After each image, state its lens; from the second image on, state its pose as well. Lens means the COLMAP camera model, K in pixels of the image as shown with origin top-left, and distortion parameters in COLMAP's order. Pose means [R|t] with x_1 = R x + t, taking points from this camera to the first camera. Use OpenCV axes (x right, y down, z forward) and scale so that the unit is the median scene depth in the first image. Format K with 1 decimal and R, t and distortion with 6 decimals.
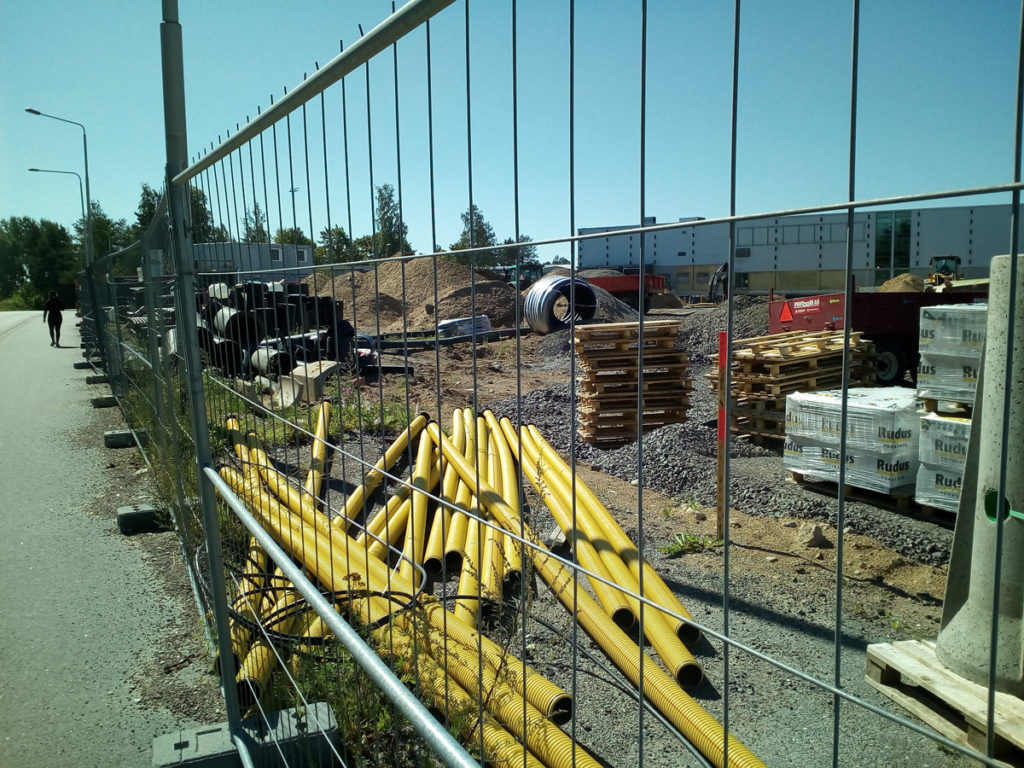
lens RADIAL K [[853.0, 0, 512.0], [0, 853.0, 384.0], [0, 0, 1]] dist [0.006993, -0.082421]
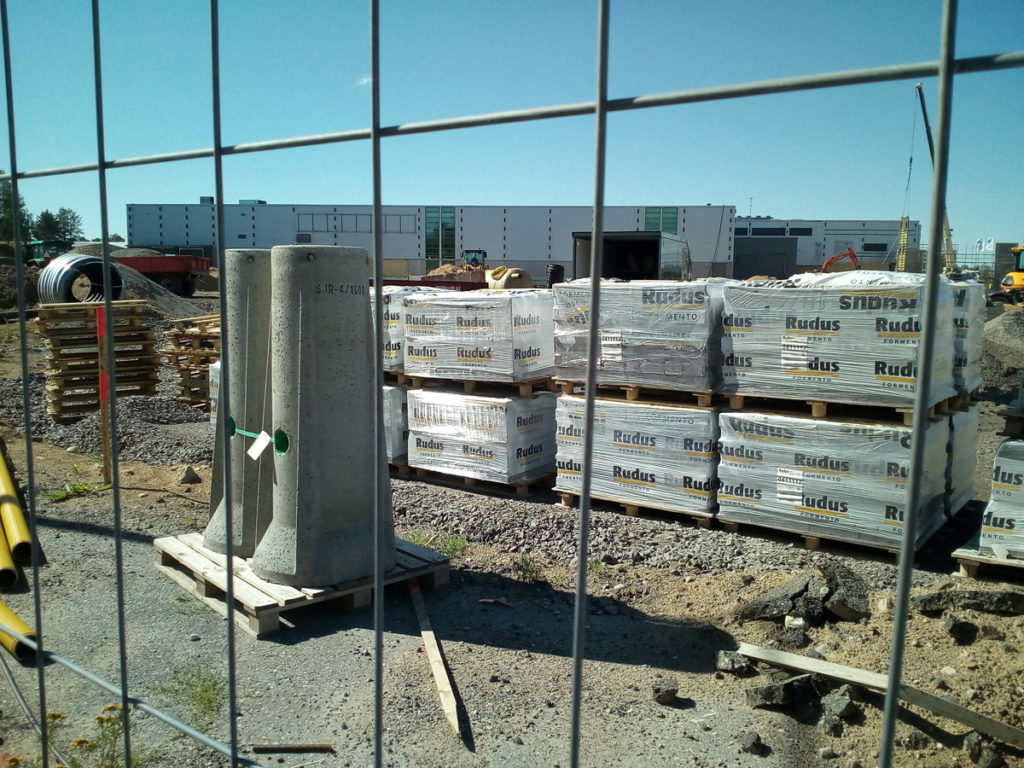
lens RADIAL K [[853.0, 0, 512.0], [0, 853.0, 384.0], [0, 0, 1]] dist [0.006993, -0.082421]
pose [[0.882339, -0.029921, 0.469662, 0.097875], [0.021692, 0.999502, 0.022923, 0.015255], [-0.470114, -0.010038, 0.882549, -0.146987]]
